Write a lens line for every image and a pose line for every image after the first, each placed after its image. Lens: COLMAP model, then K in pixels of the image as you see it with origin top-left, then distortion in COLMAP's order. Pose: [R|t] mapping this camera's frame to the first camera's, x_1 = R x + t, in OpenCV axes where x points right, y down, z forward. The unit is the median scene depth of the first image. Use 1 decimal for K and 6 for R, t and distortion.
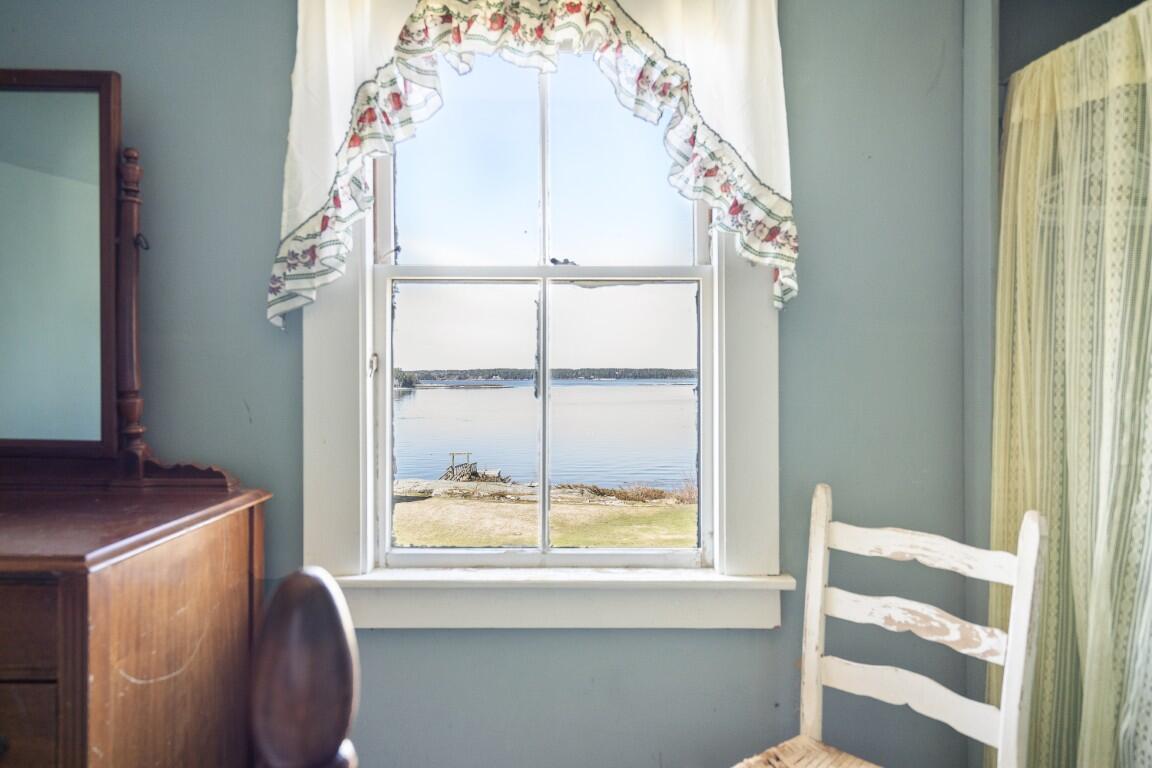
lens RADIAL K [[651.3, 0, 568.6], [0, 651.3, 379.0], [0, 0, 1]] dist [0.003802, 0.000092]
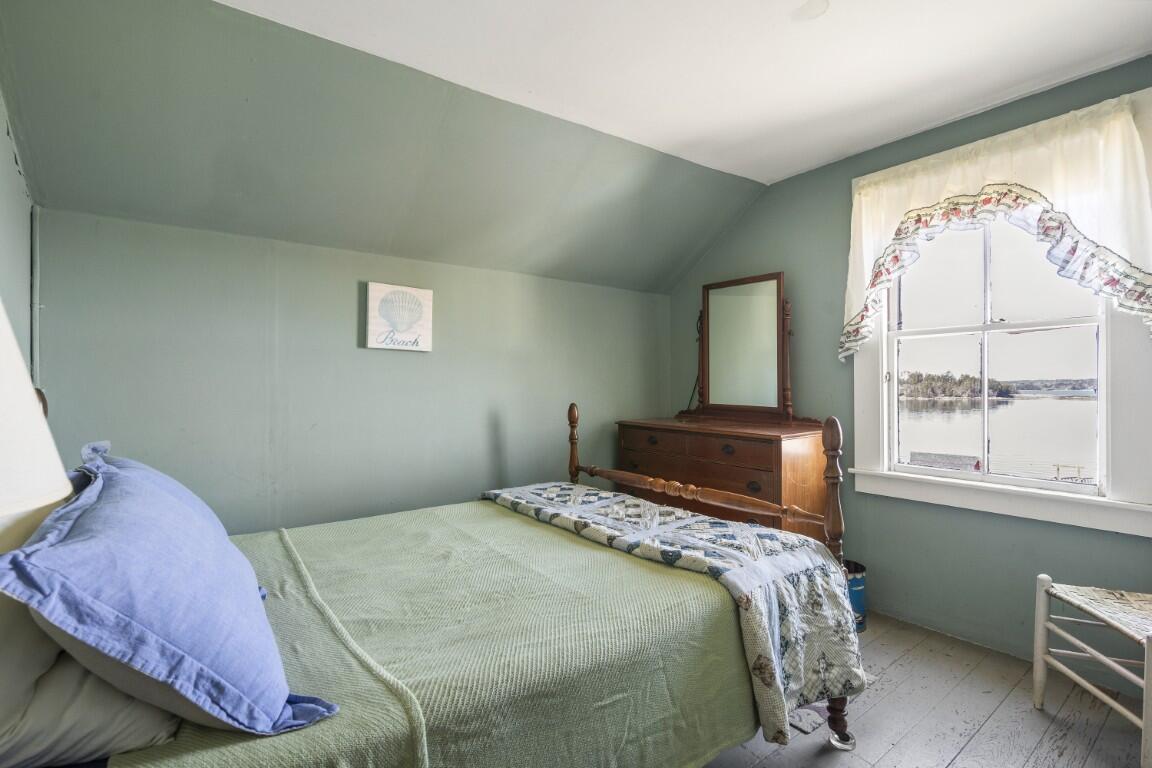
lens RADIAL K [[525.9, 0, 578.4], [0, 525.9, 381.0], [0, 0, 1]] dist [-0.002375, 0.001665]
pose [[0.604960, -0.009152, -0.796203, 0.512838], [-0.002274, 0.999910, -0.013221, 0.016670], [0.796253, 0.009808, 0.604885, -0.959644]]
